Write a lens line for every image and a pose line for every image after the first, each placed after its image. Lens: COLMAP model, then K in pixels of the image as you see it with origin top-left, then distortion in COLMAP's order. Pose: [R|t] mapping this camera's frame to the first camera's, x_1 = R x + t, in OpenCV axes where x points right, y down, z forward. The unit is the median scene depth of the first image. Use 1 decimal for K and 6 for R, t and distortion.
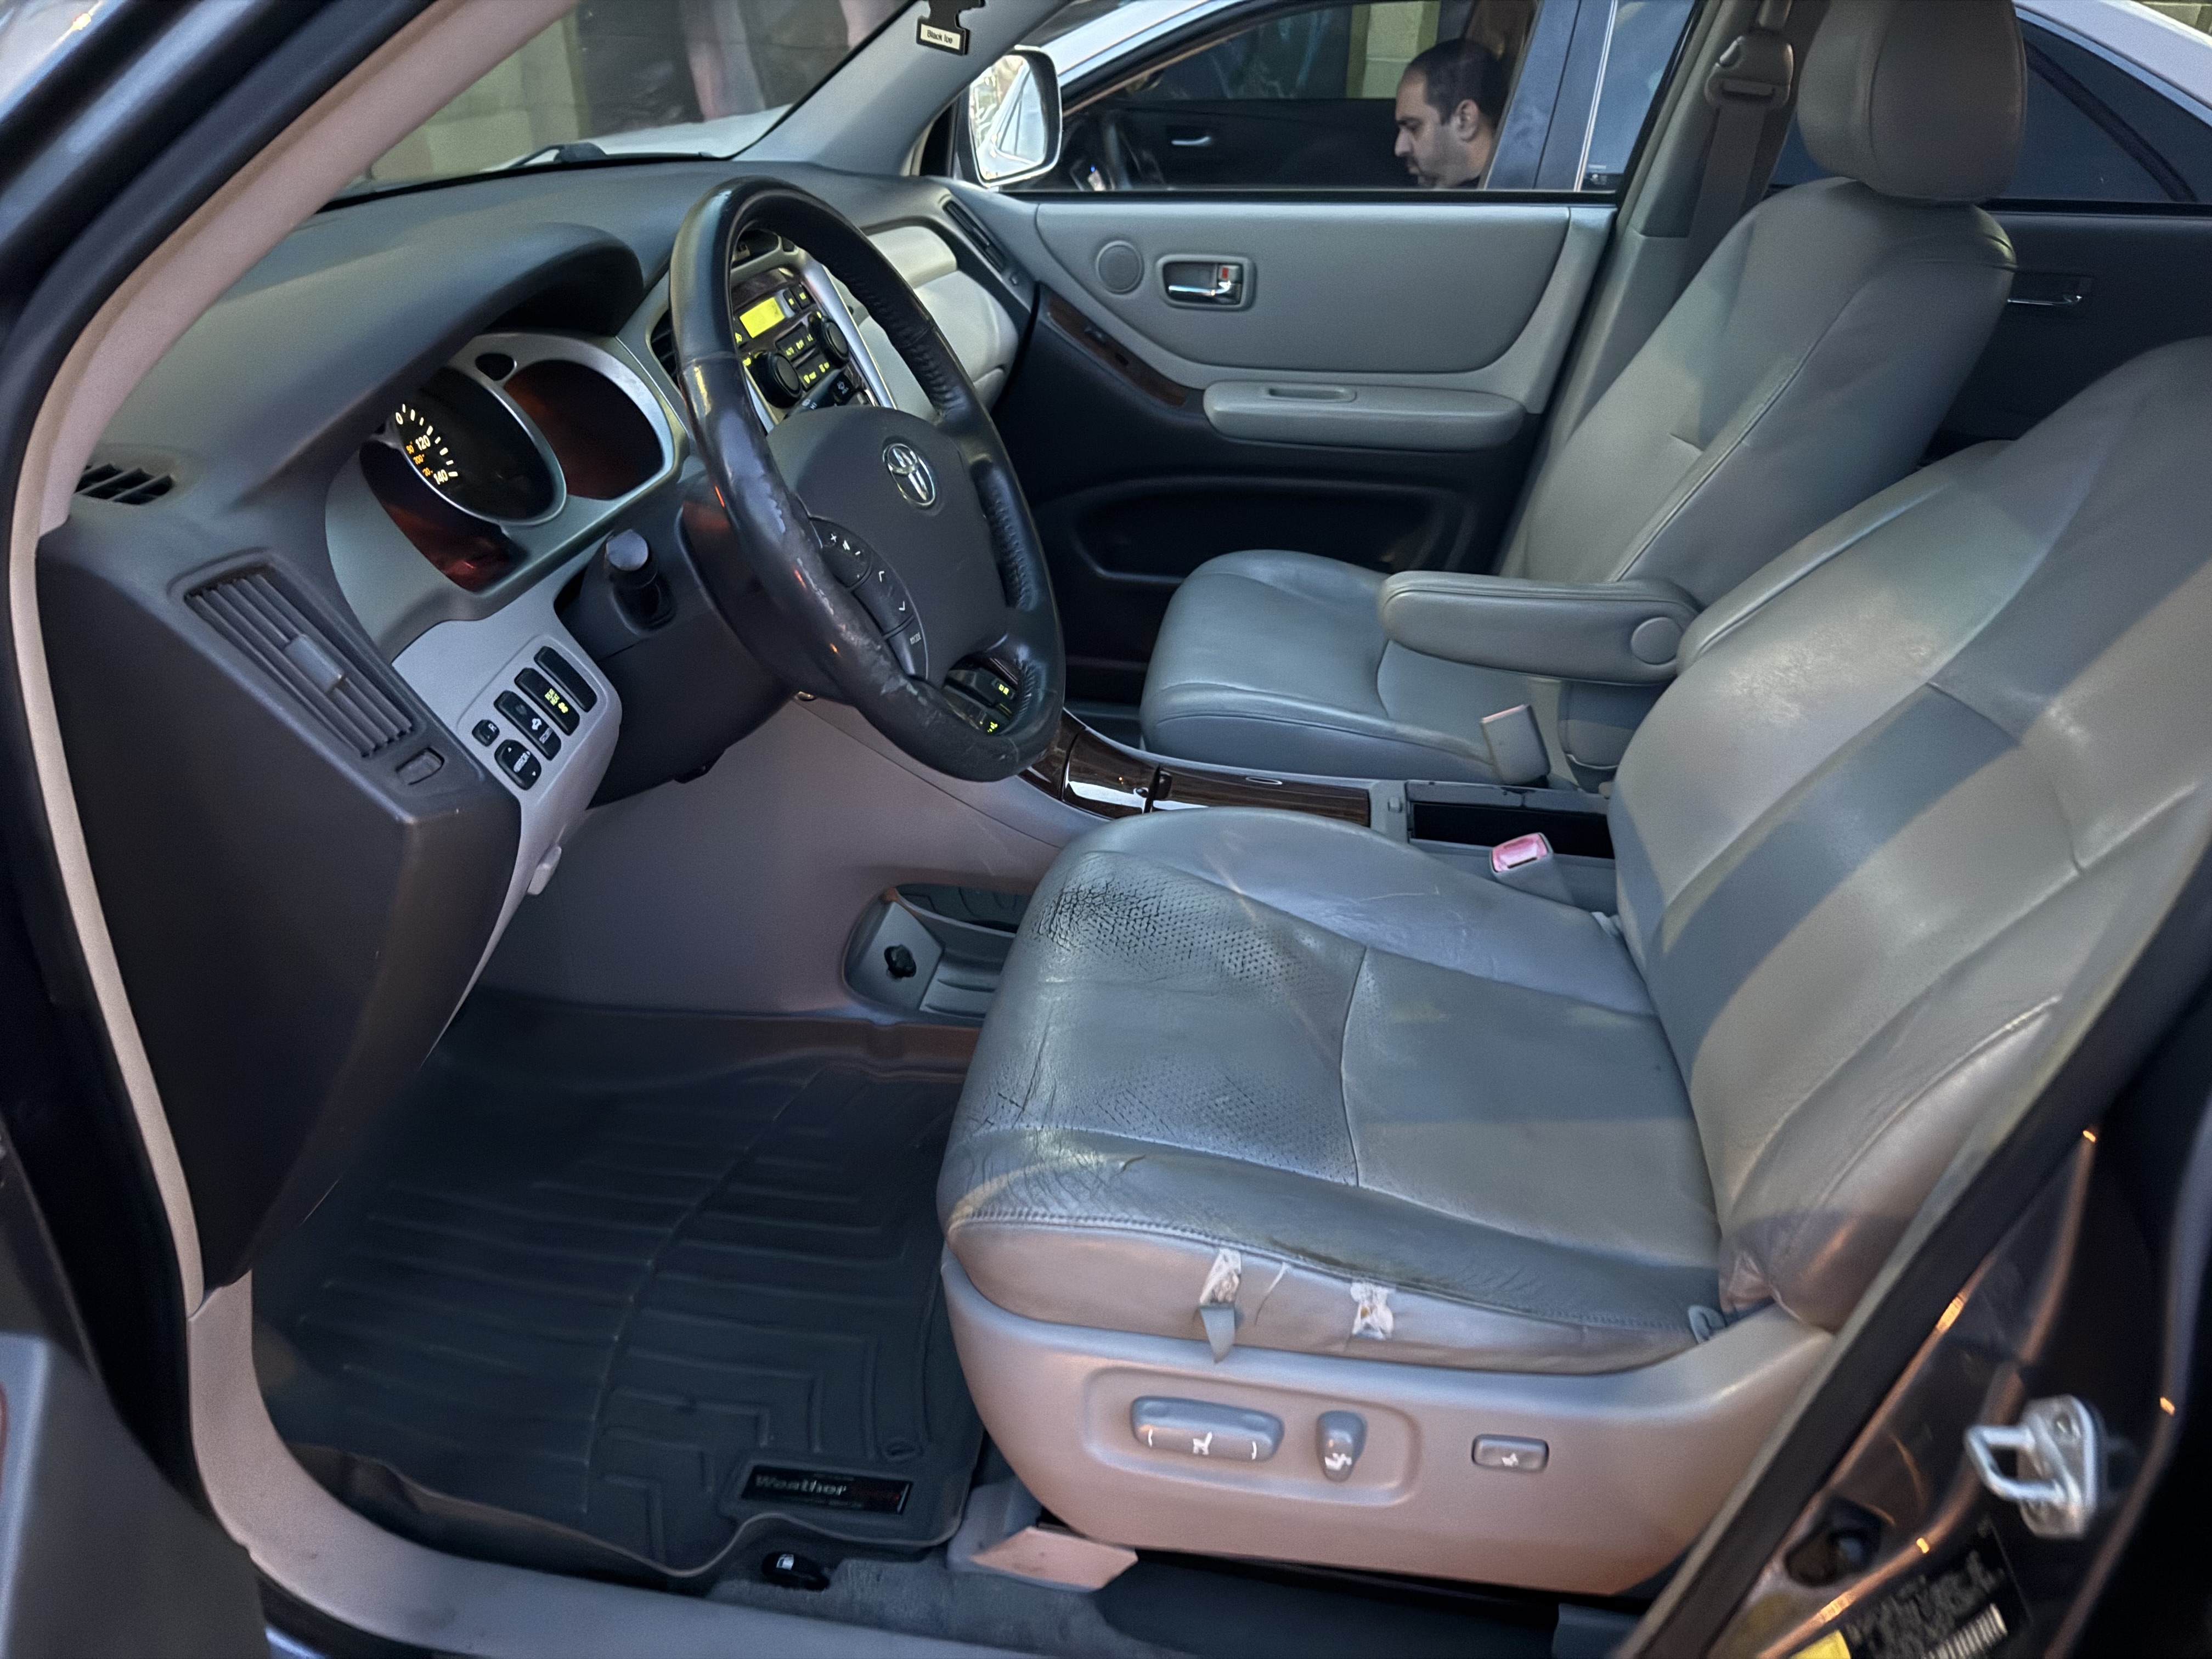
lens RADIAL K [[1631.7, 0, 1062.8], [0, 1631.7, 820.2], [0, 0, 1]] dist [0.071843, -0.077014]
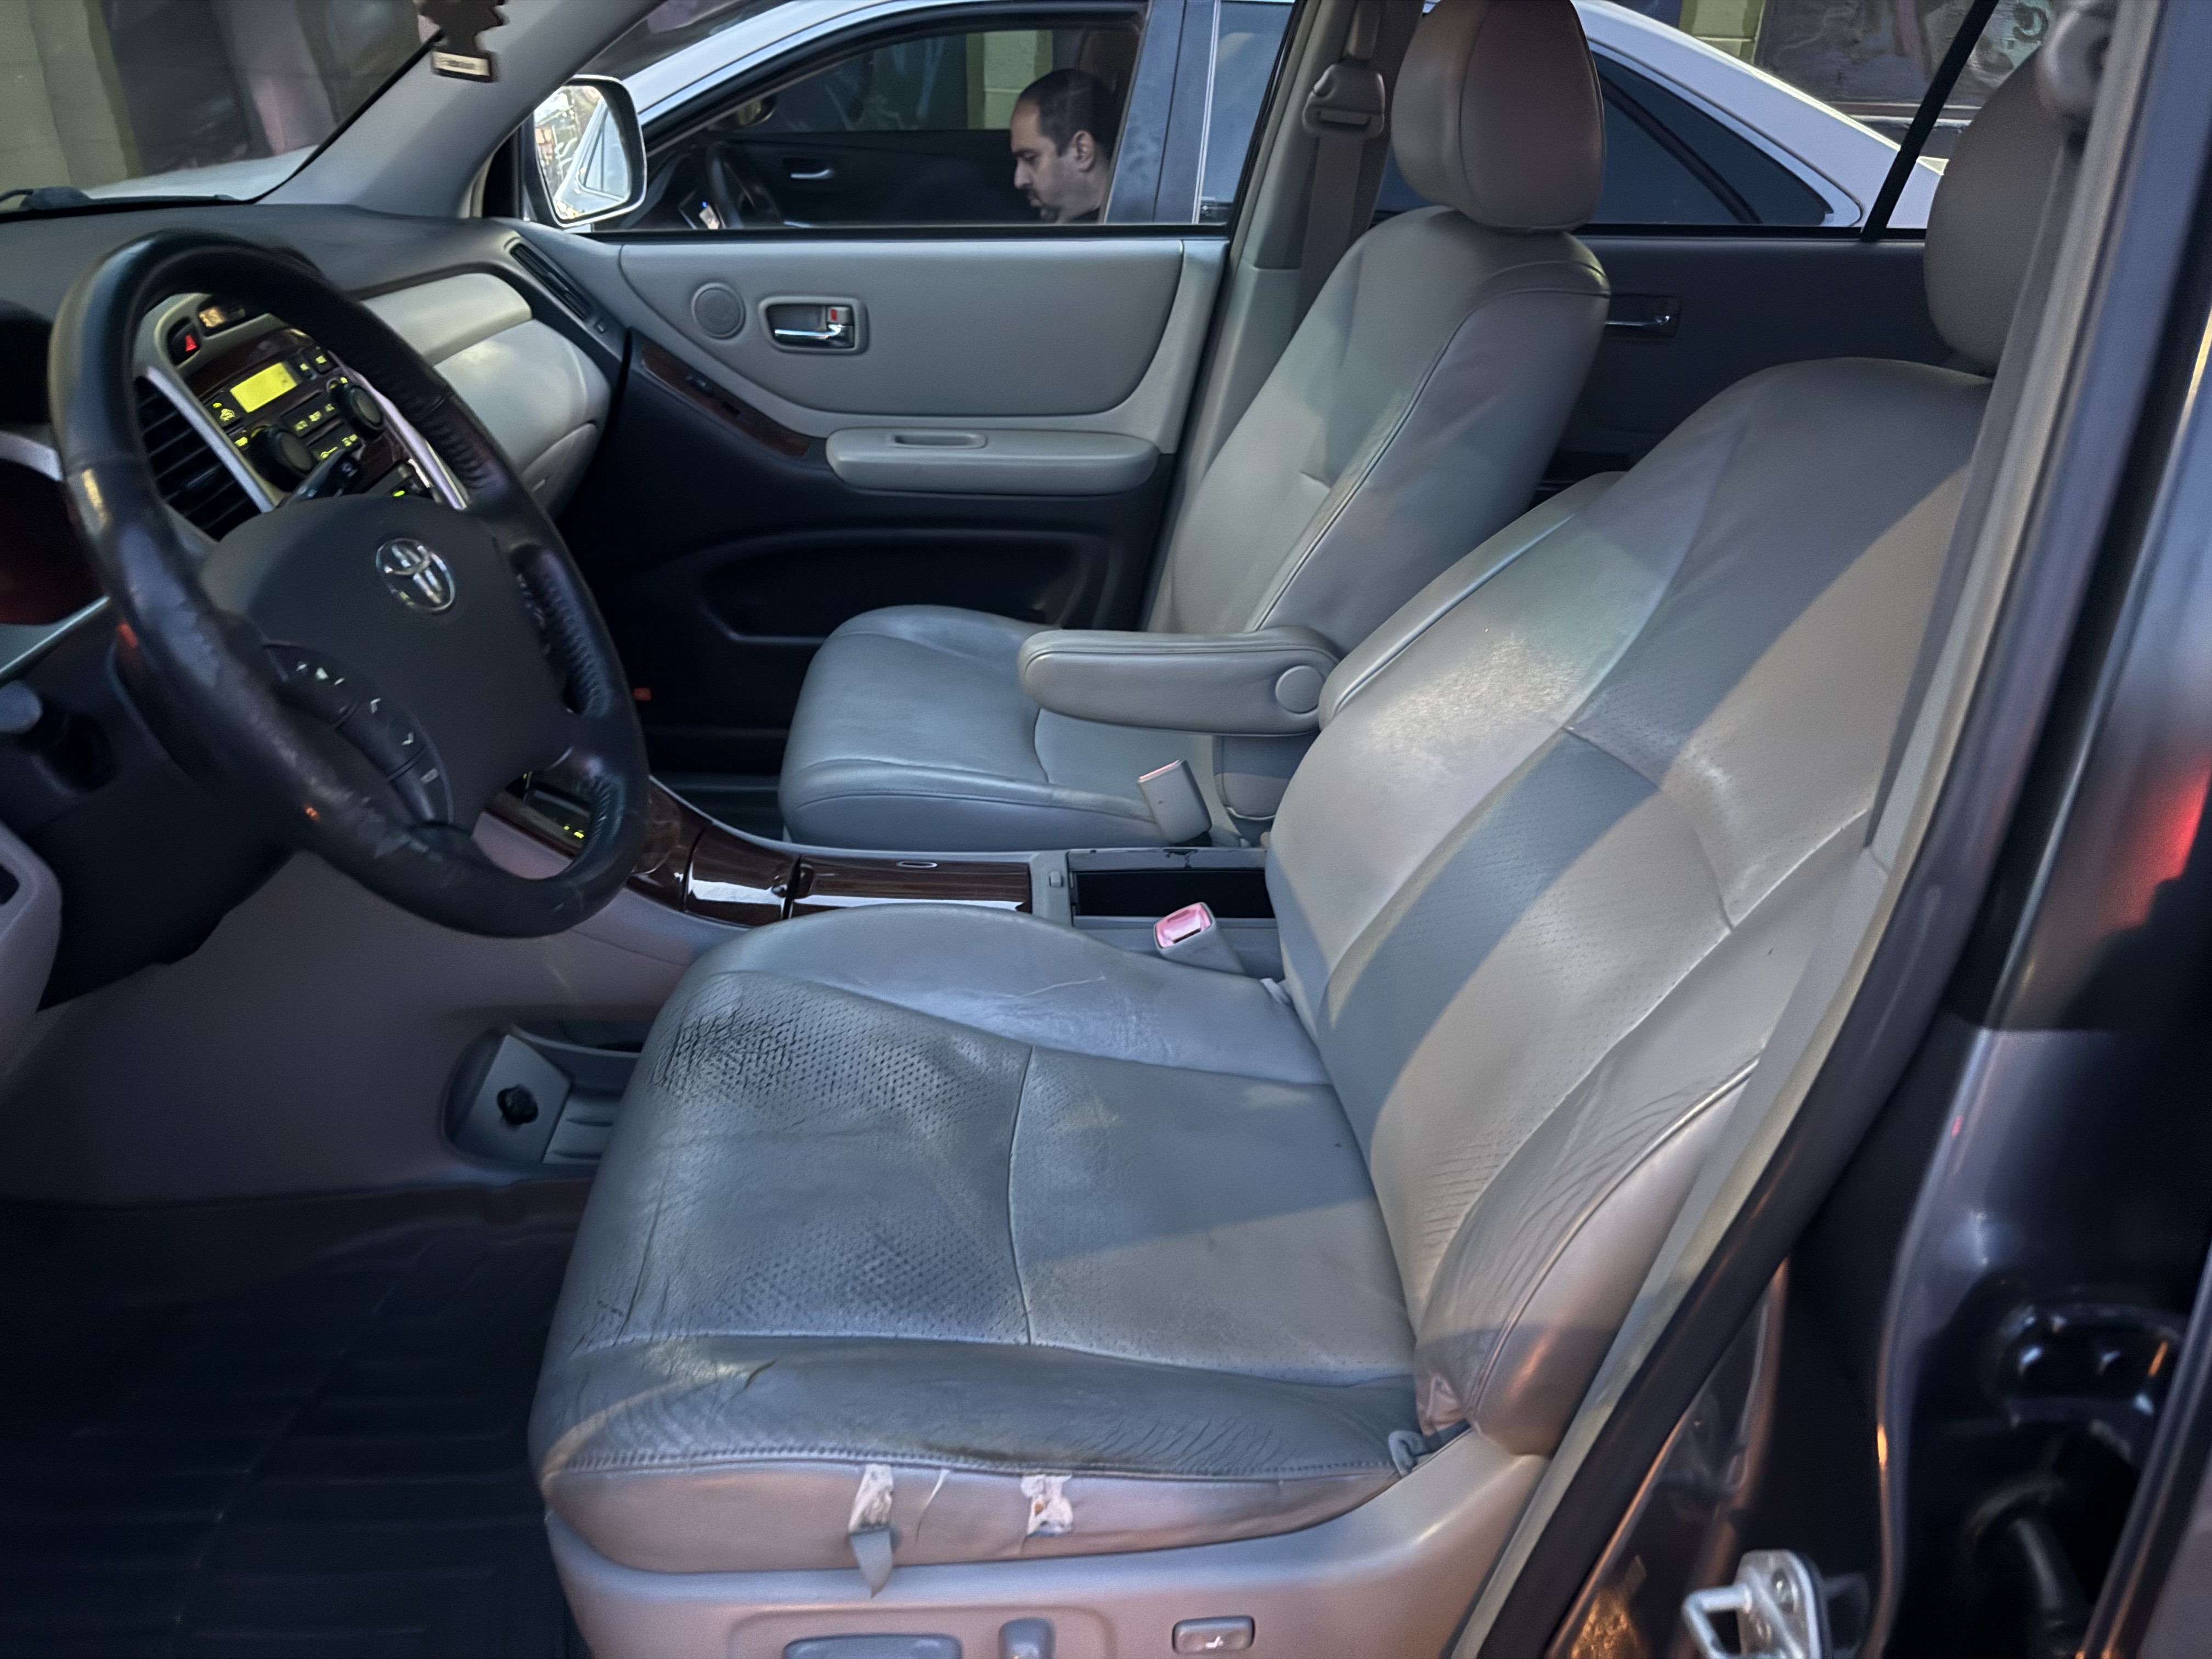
lens RADIAL K [[1631.7, 0, 1062.8], [0, 1631.7, 820.2], [0, 0, 1]] dist [0.071843, -0.077014]
pose [[0.980492, -0.084795, 0.177328, 0.047091], [0.087595, 0.996124, -0.008005, -0.037034], [-0.175962, 0.023381, 0.984119, 0.084557]]
